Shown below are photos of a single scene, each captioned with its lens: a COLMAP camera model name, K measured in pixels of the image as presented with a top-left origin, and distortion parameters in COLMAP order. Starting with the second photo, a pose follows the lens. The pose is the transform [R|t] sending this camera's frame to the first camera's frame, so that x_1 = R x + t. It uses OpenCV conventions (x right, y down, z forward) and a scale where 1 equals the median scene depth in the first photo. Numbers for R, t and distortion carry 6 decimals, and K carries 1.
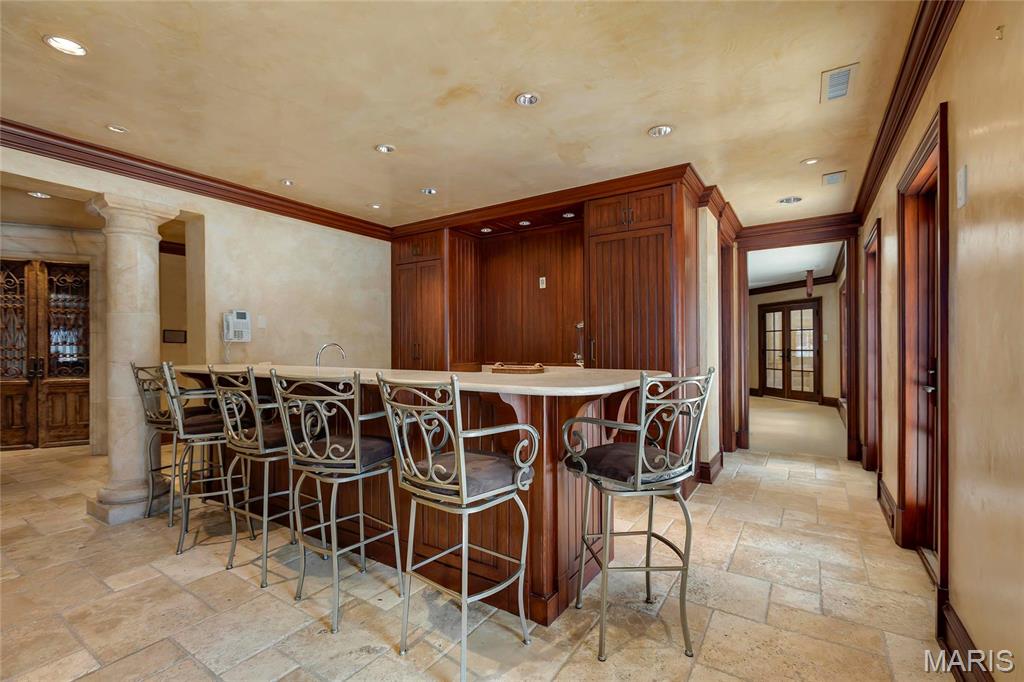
lens RADIAL K [[456.8, 0, 509.2], [0, 456.8, 348.1], [0, 0, 1]] dist [-0.001812, -0.000611]
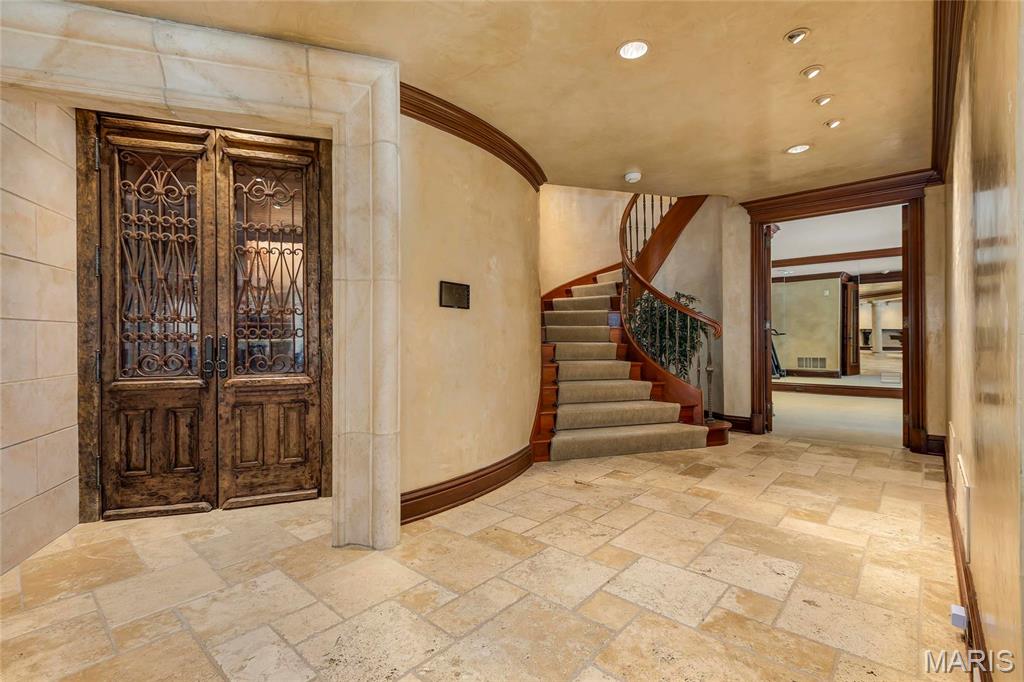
lens RADIAL K [[464.9, 0, 510.6], [0, 464.9, 338.4], [0, 0, 1]] dist [0.001446, 0.000126]
pose [[0.989418, 0.000990, -0.145086, -0.624636], [-0.000948, 0.999999, 0.000358, 0.022721], [0.145087, -0.000217, 0.989419, 0.519803]]
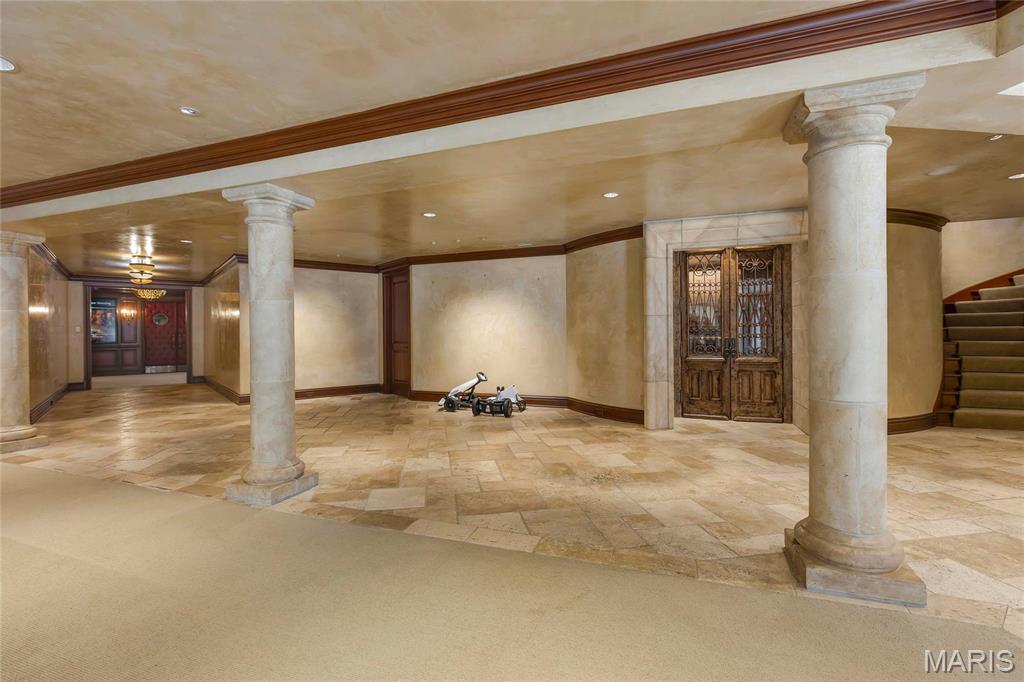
lens RADIAL K [[459.4, 0, 511.6], [0, 459.4, 329.7], [0, 0, 1]] dist [0.001333, 0.000191]
pose [[0.675783, -0.001174, -0.737100, -0.579435], [0.002367, 0.999997, 0.000577, 0.000470], [0.737097, -0.002135, 0.675784, -0.132205]]
